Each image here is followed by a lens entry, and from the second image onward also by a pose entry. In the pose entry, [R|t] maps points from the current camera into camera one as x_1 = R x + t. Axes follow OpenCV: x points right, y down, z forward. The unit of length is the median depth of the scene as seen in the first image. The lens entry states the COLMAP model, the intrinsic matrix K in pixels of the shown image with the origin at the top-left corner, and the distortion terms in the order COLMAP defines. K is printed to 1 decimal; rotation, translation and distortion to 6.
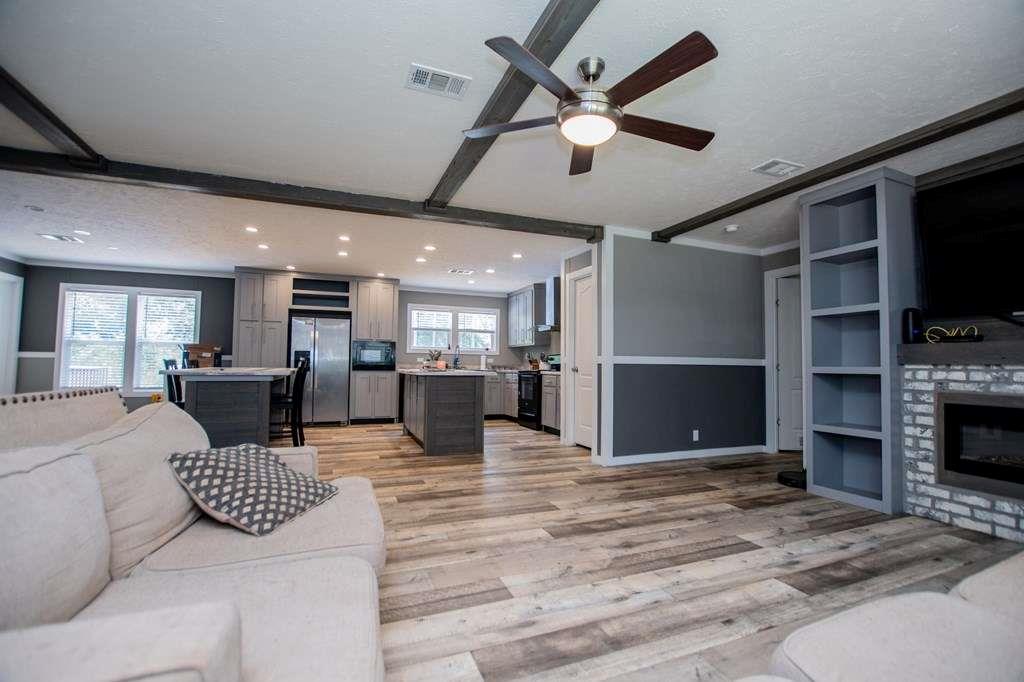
lens RADIAL K [[458.5, 0, 503.1], [0, 458.5, 342.7], [0, 0, 1]] dist [-0.023340, 0.000653]
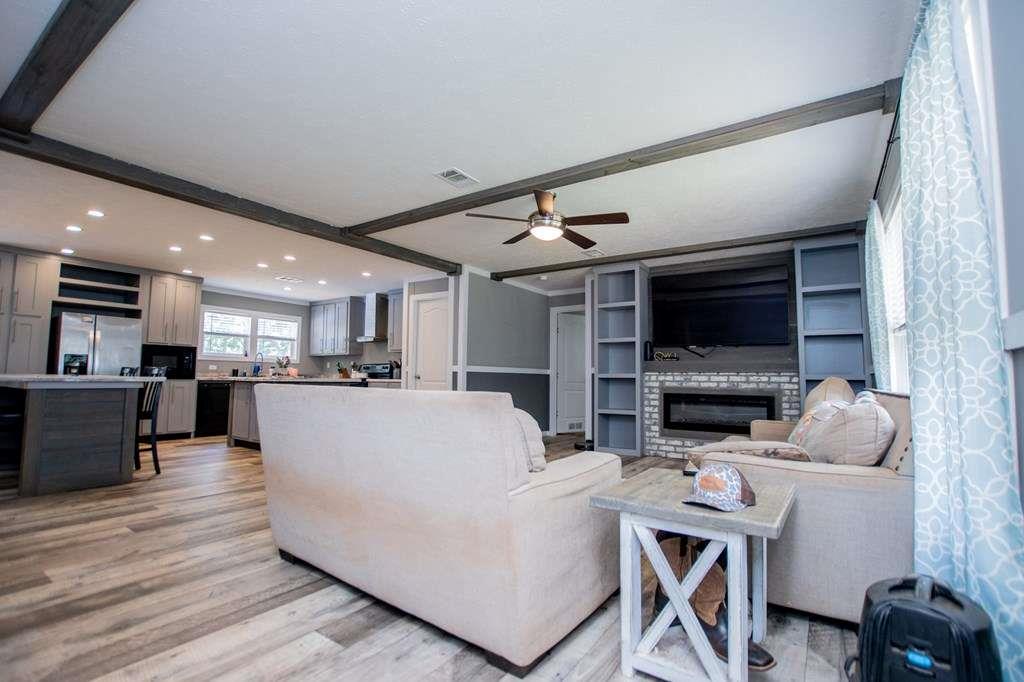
lens RADIAL K [[458.5, 0, 517.5], [0, 458.5, 341.7], [0, 0, 1]] dist [-0.023340, 0.000653]
pose [[0.831928, 0.041667, 0.553317, -0.347078], [-0.026966, 0.999034, -0.034687, 0.002406], [-0.554228, 0.013936, 0.832248, -0.150833]]
